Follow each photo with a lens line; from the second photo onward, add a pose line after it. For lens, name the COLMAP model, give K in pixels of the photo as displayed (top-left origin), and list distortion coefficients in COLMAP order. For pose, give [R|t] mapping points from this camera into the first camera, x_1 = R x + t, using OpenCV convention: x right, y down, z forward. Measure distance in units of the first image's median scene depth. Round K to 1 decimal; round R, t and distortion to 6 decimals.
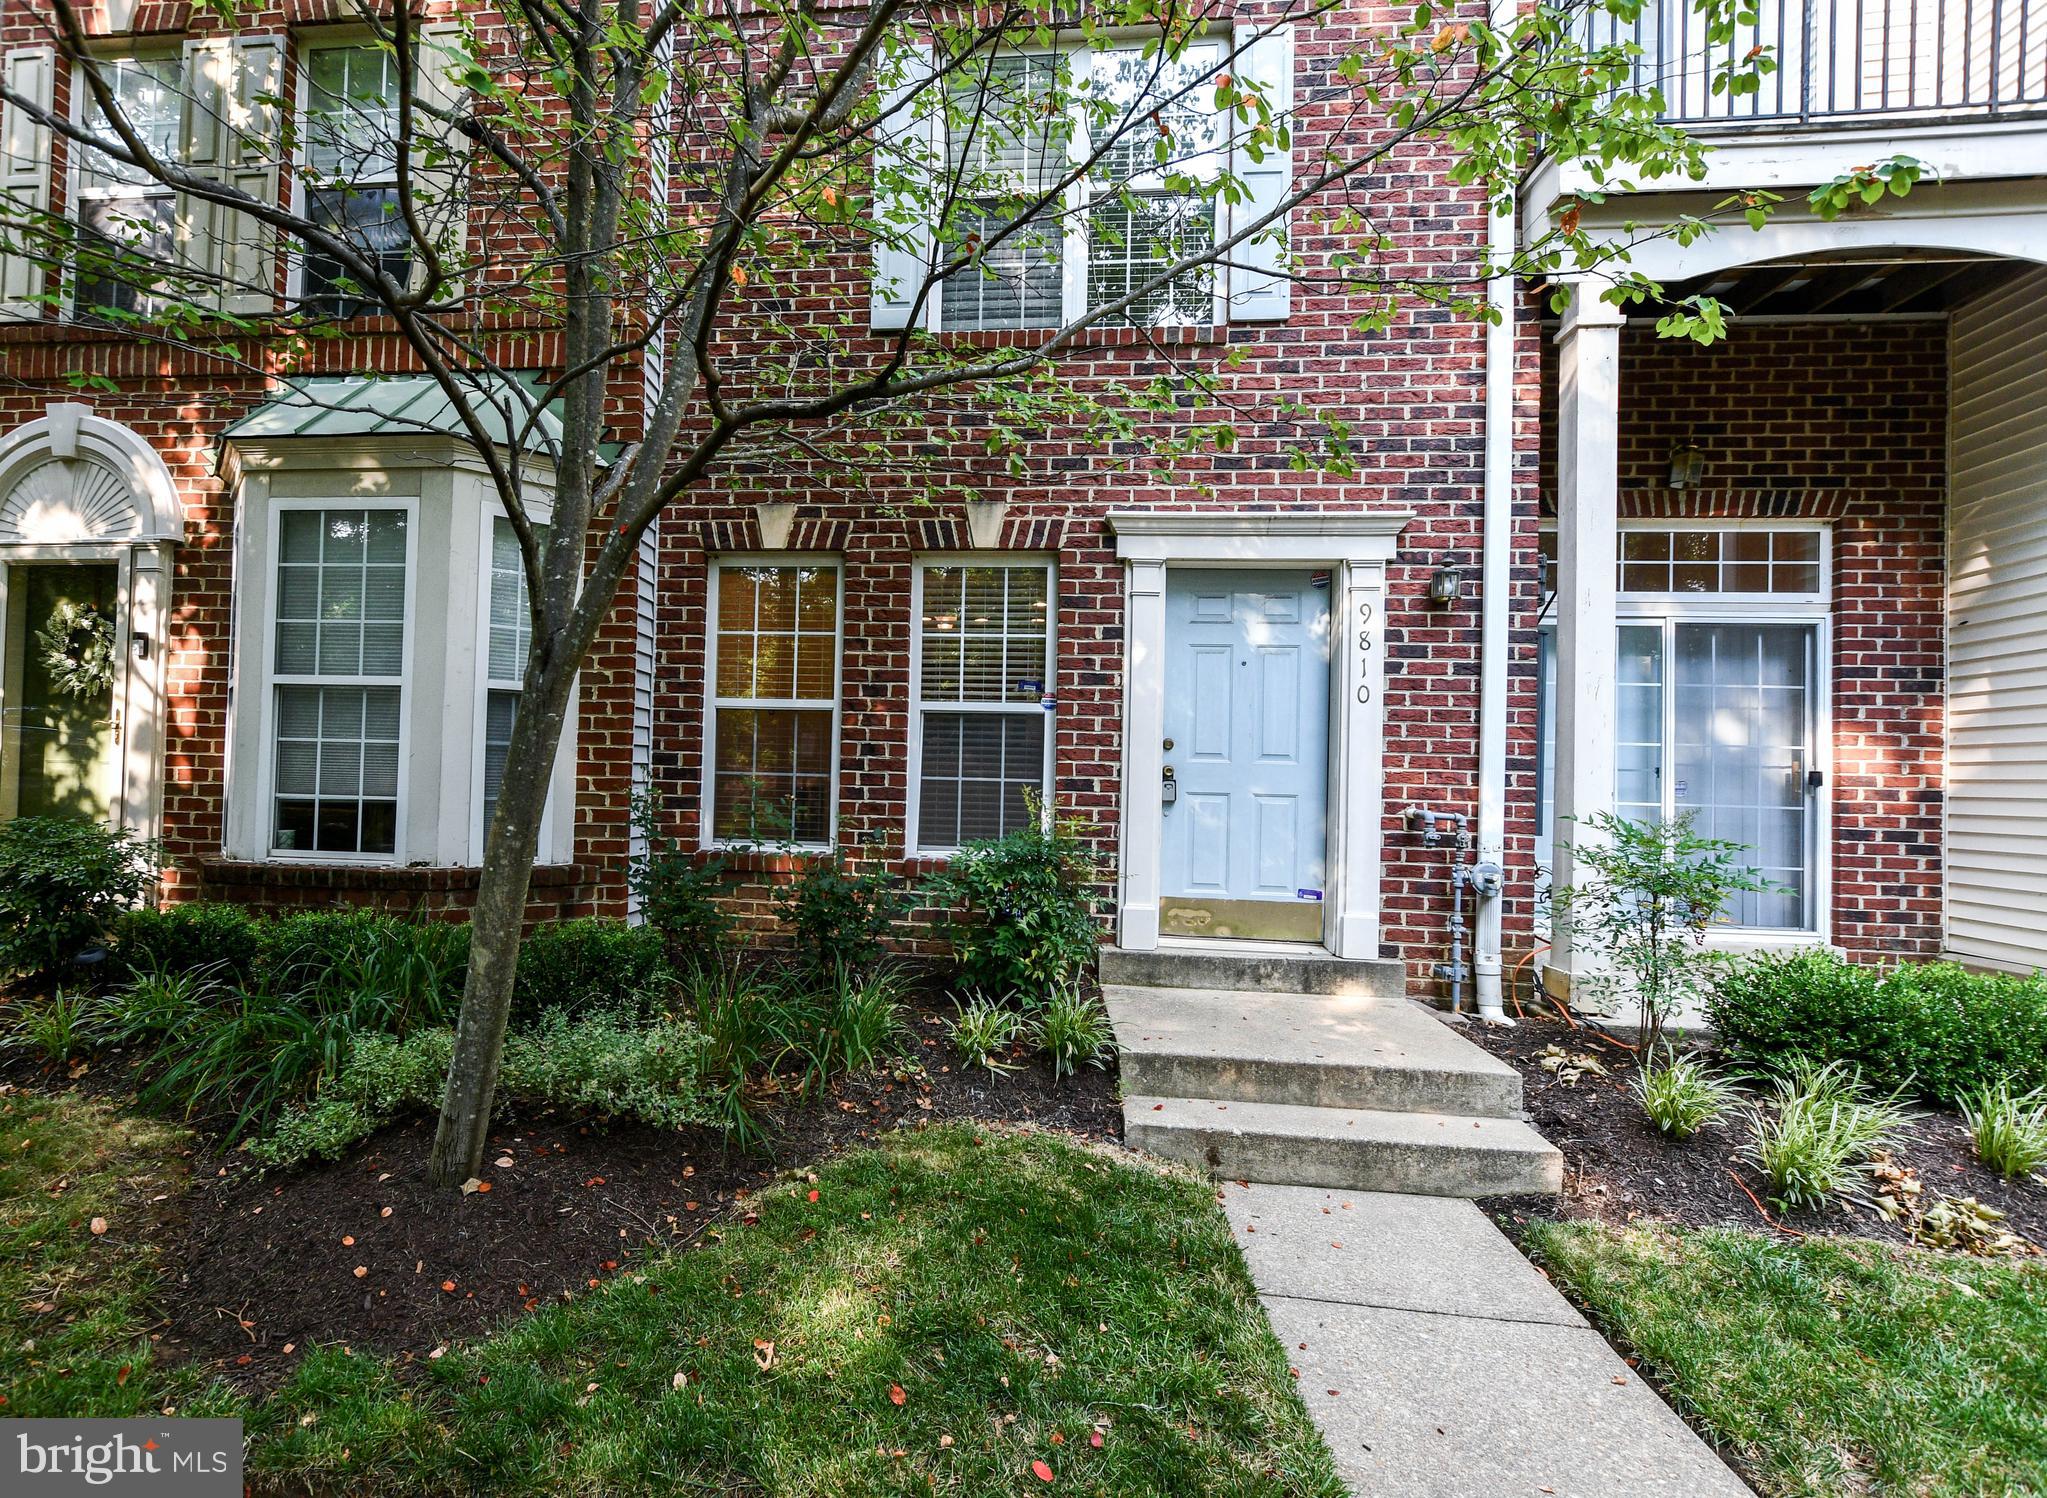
lens RADIAL K [[989.8, 0, 933.9], [0, 989.8, 761.7], [0, 0, 1]] dist [-0.002878, 0.002050]
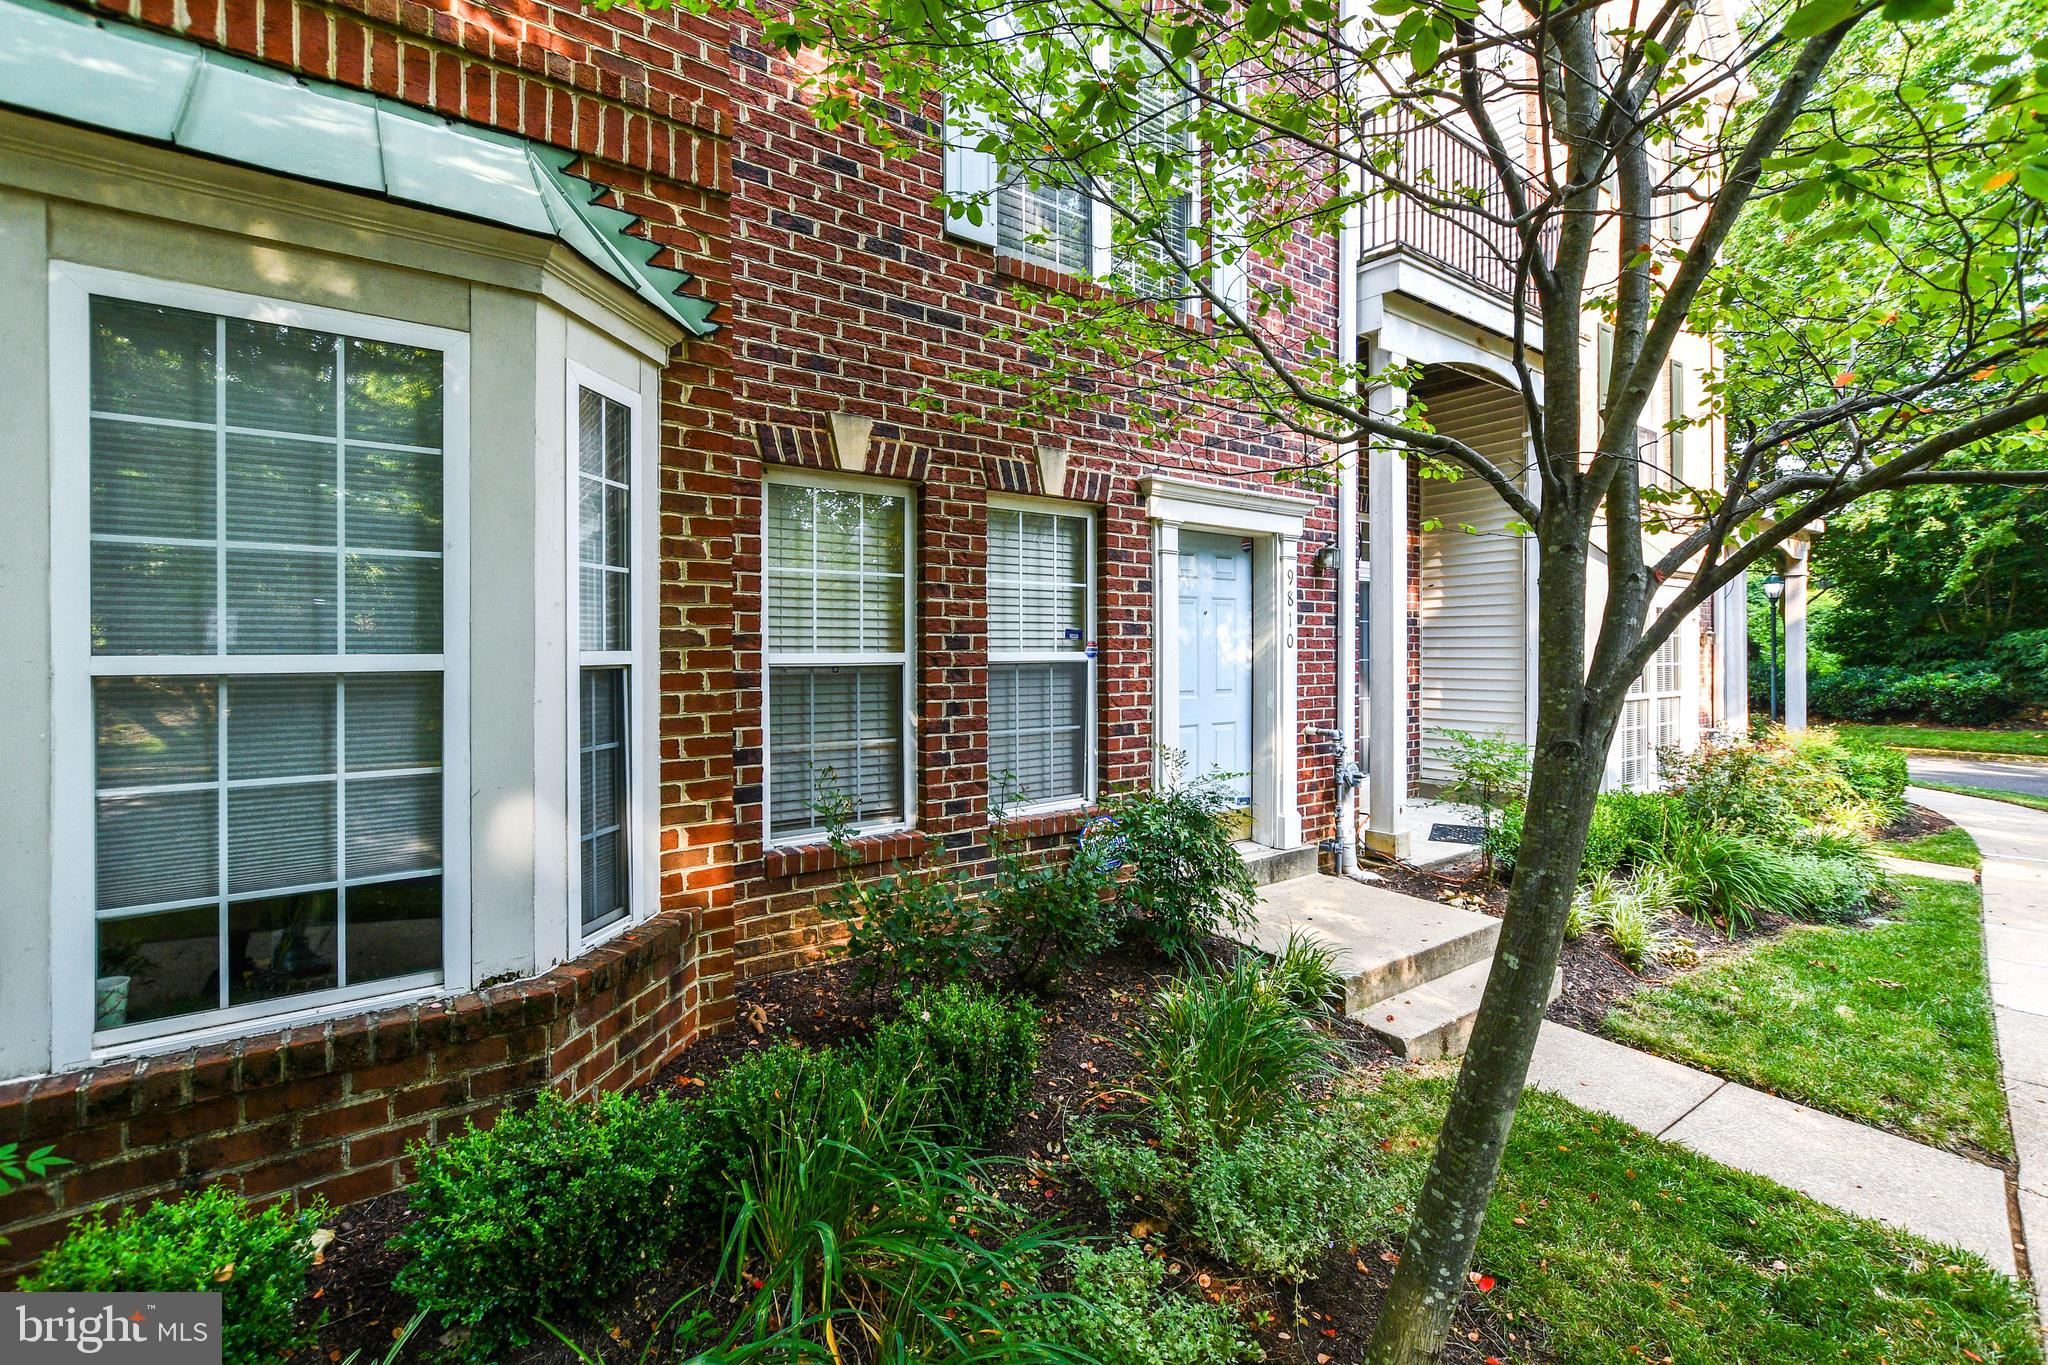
lens RADIAL K [[900.9, 0, 1016.7], [0, 900.9, 653.8], [0, 0, 1]] dist [-0.000746, 0.000095]
pose [[0.733266, -0.031247, 0.679224, -0.593584], [0.008499, 0.999287, 0.036797, -0.094256], [-0.679889, -0.021209, 0.733008, 0.376337]]
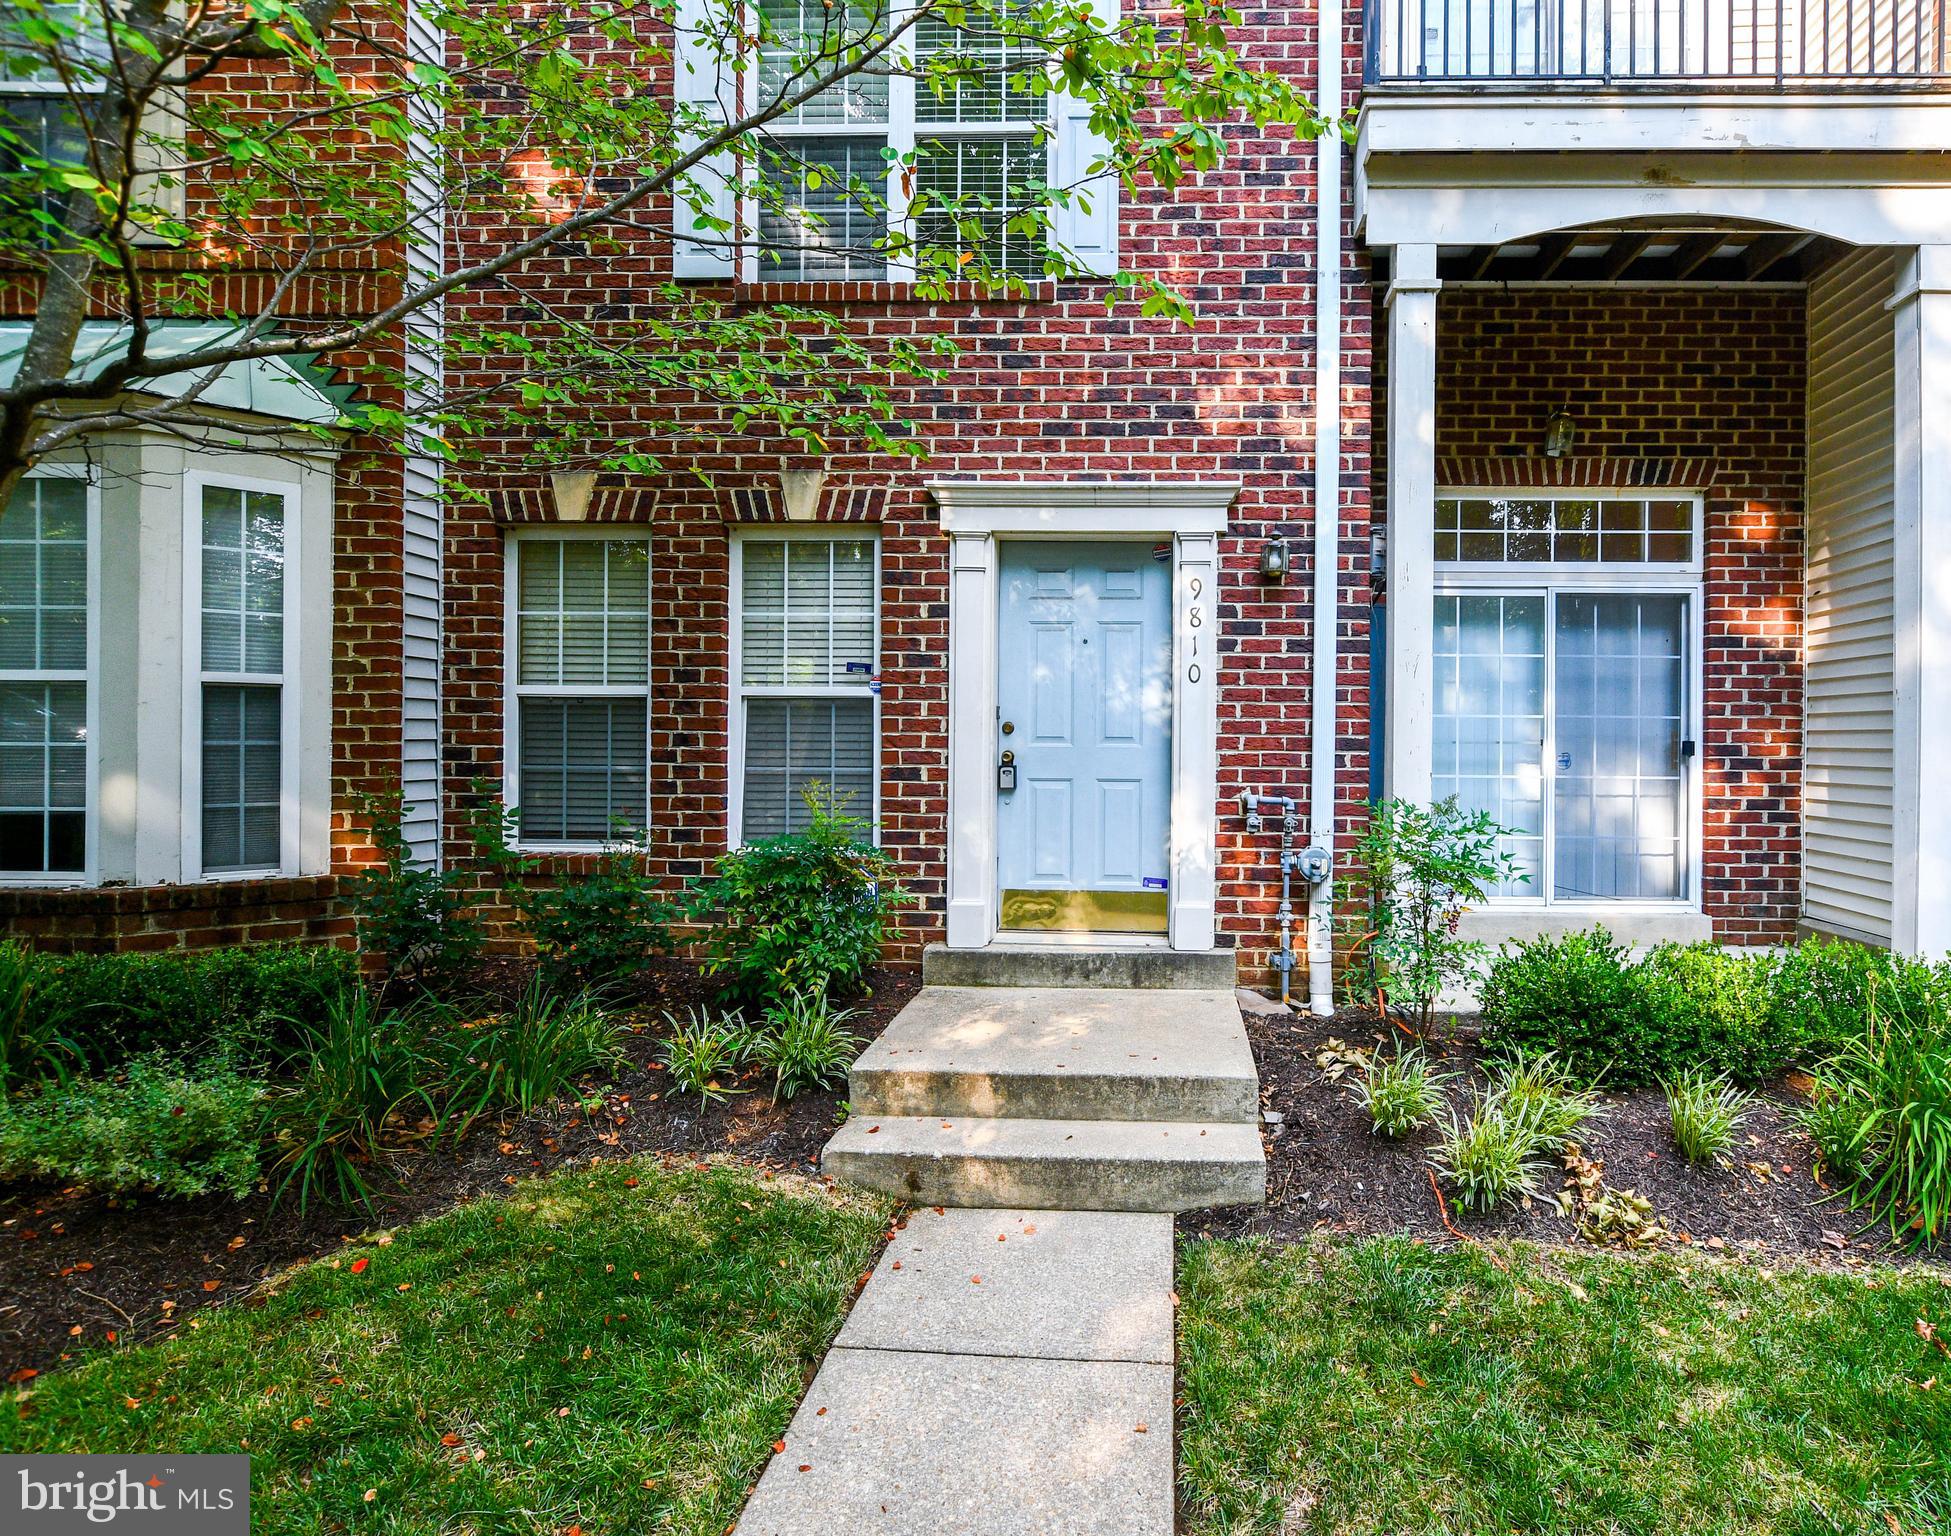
lens RADIAL K [[1015.2, 0, 1147.3], [0, 1015.2, 745.6], [0, 0, 1]] dist [-0.006045, 0.003425]
pose [[0.996381, -0.019338, 0.082767, 0.296503], [0.017555, 0.999599, 0.022222, -0.020834], [-0.083163, -0.020689, 0.996321, 0.024621]]
